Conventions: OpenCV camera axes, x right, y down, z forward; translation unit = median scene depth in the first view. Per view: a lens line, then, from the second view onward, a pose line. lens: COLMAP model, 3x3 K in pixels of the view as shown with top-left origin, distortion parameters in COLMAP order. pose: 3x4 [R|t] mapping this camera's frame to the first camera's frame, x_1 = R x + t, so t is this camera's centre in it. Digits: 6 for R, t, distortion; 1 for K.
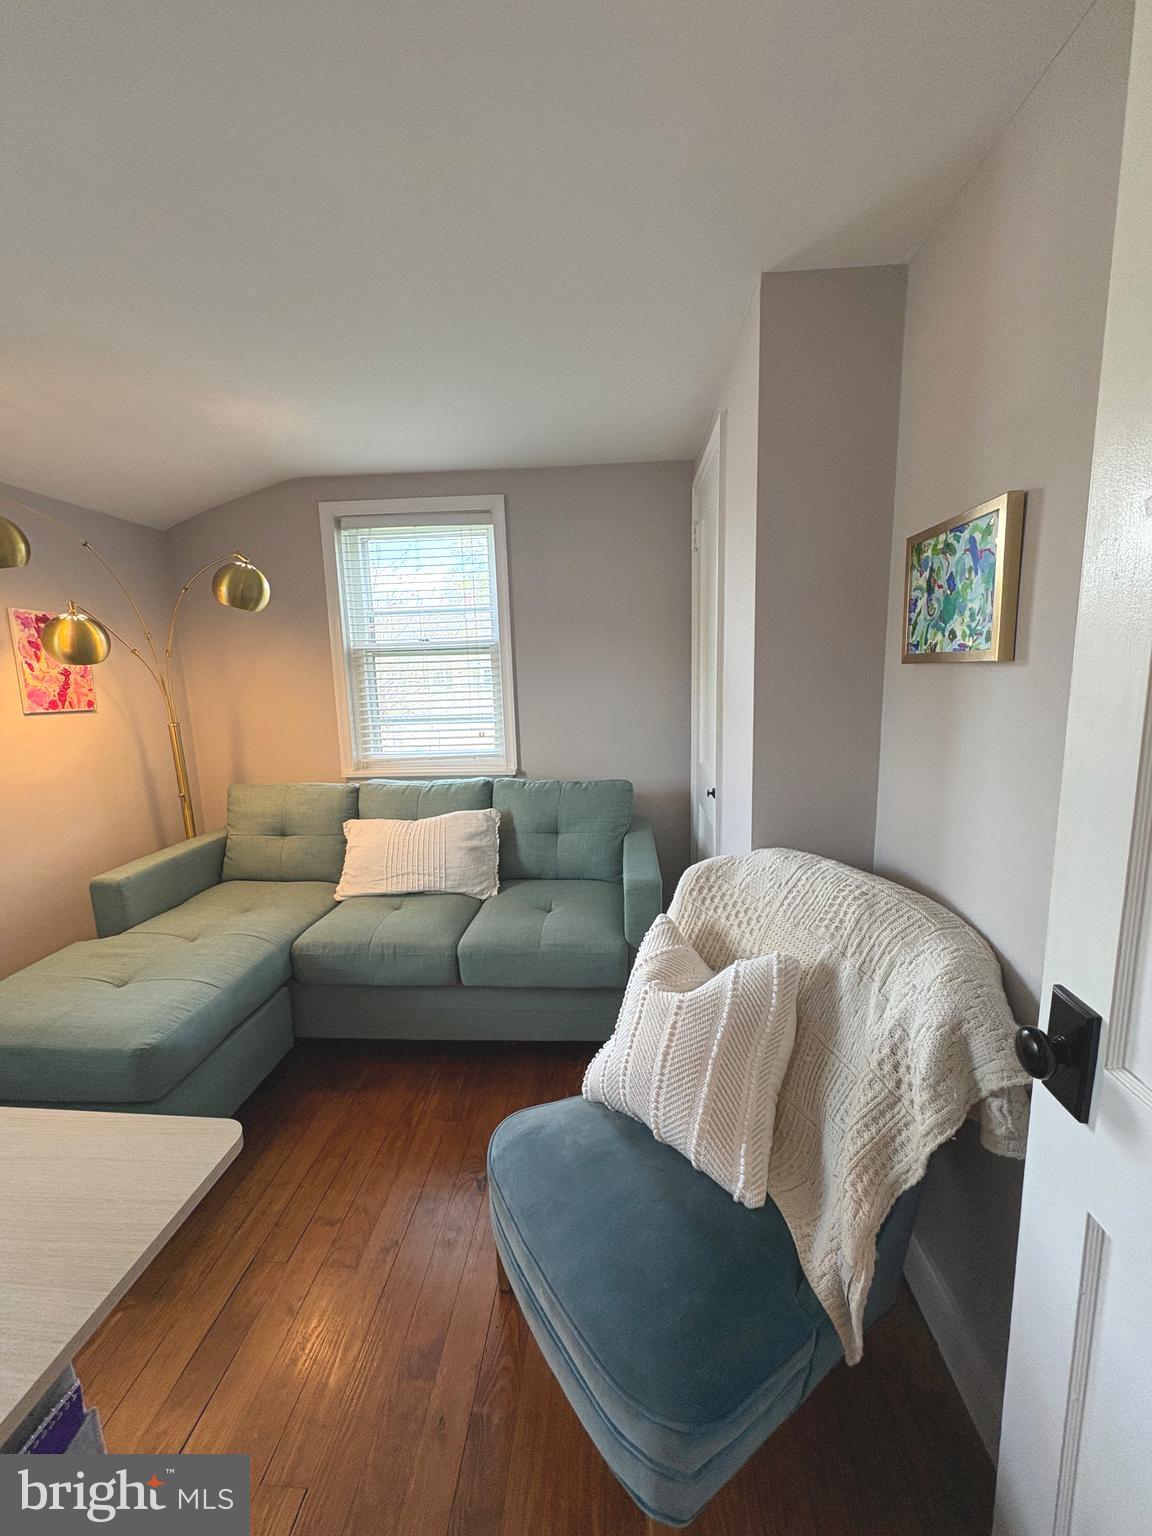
lens RADIAL K [[610.1, 0, 576.0], [0, 610.1, 768.0], [0, 0, 1]] dist [0.000629, 0.000007]
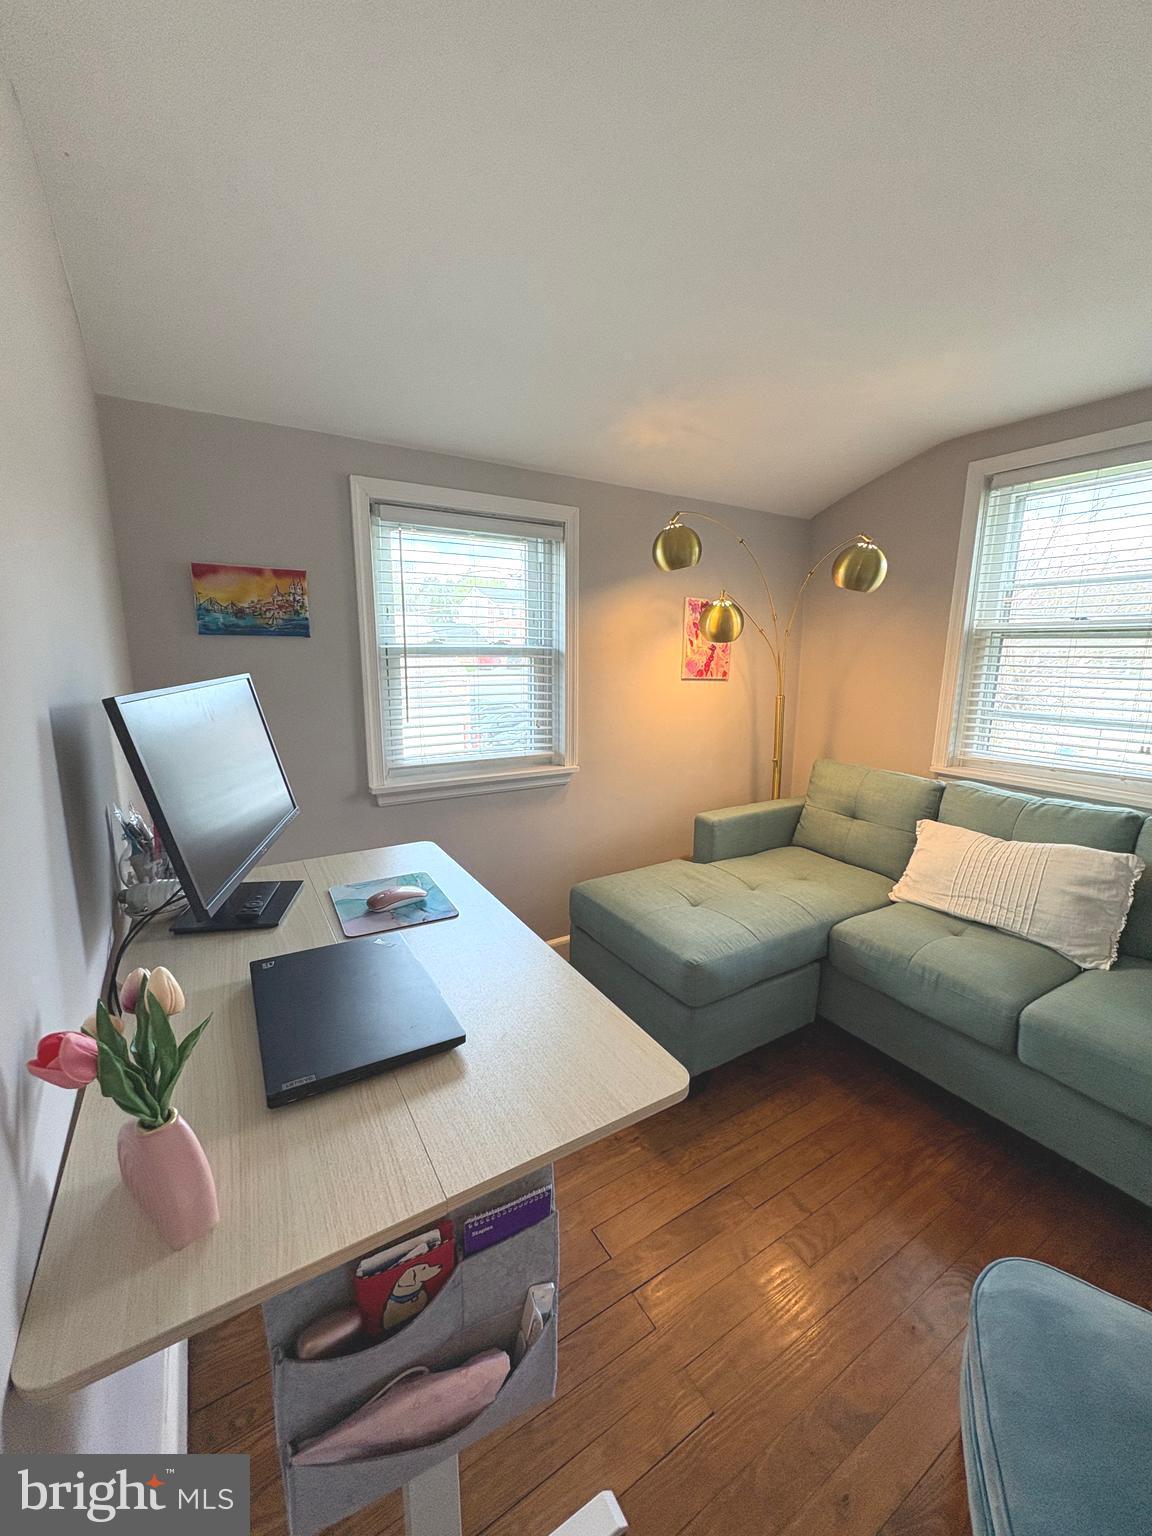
lens RADIAL K [[610.1, 0, 576.0], [0, 610.1, 768.0], [0, 0, 1]] dist [0.000629, 0.000007]
pose [[0.588149, 0.185681, -0.787149, 0.029696], [-0.153536, 0.981223, 0.116741, -0.020415], [0.794045, 0.052194, 0.605614, 0.040944]]
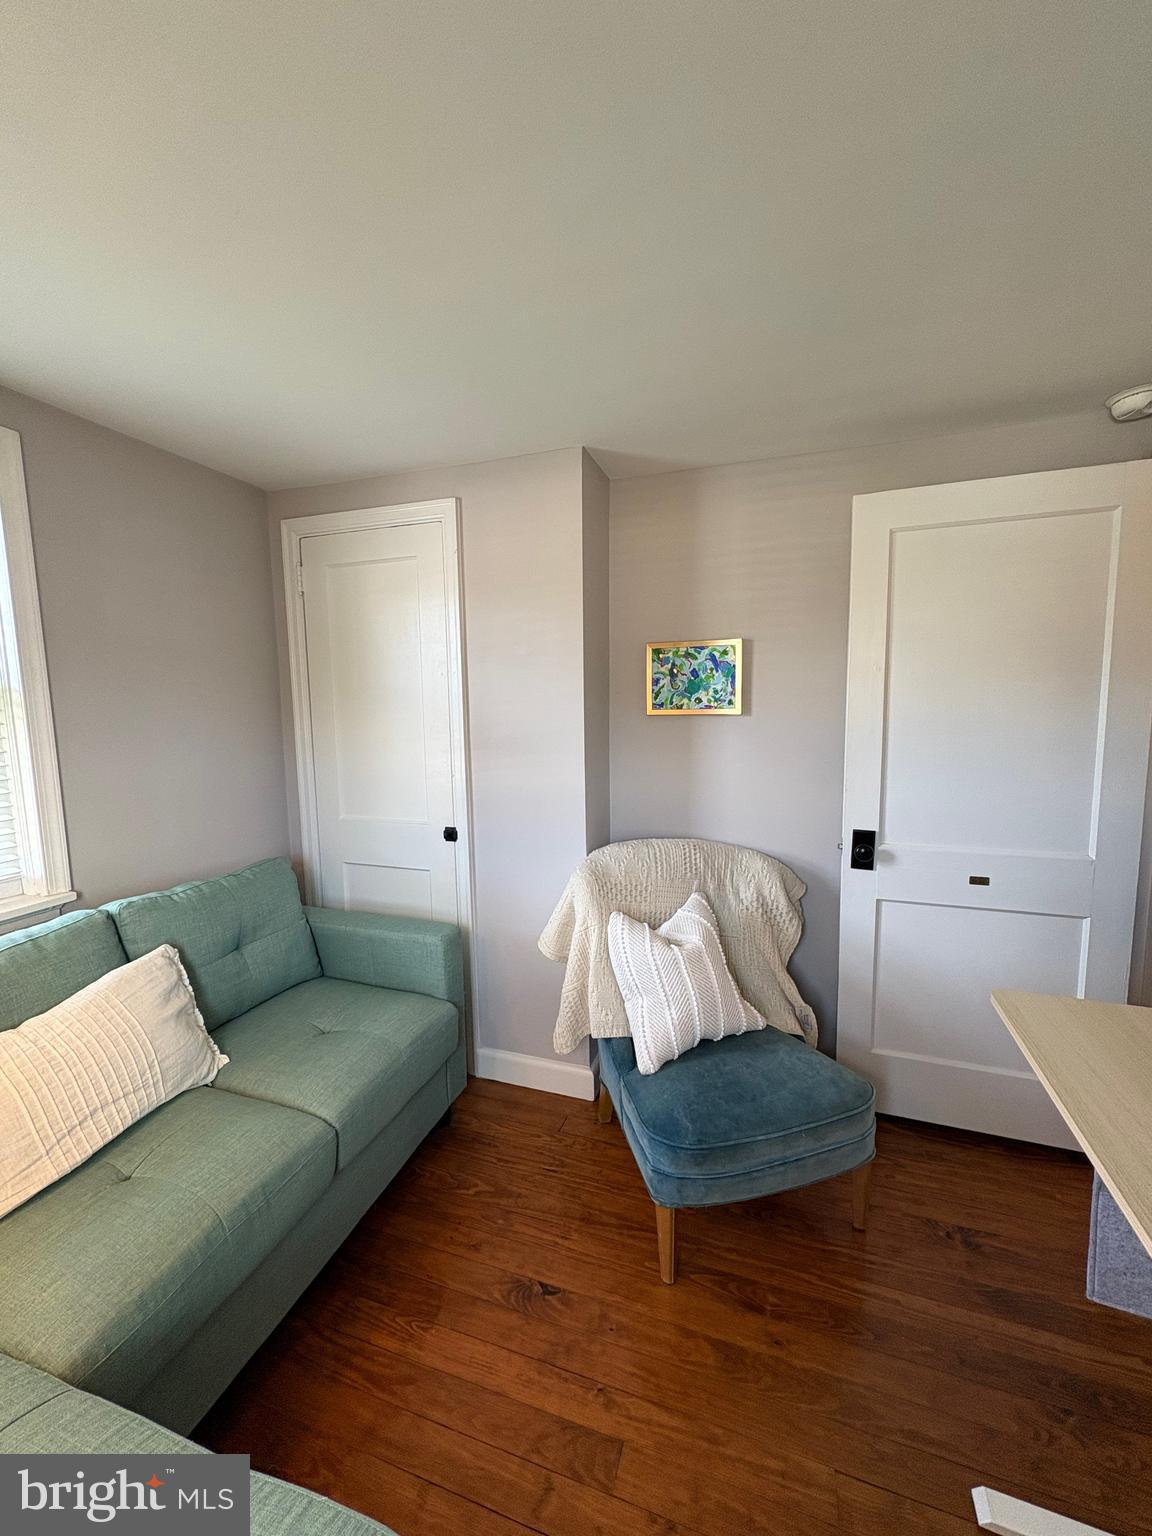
lens RADIAL K [[610.1, 0, 576.0], [0, 610.1, 768.0], [0, 0, 1]] dist [0.000629, 0.000007]
pose [[0.256944, -0.088576, 0.962359, -0.739493], [0.164067, 0.985334, 0.046886, -0.087534], [-0.952398, 0.145845, 0.267708, 0.479224]]
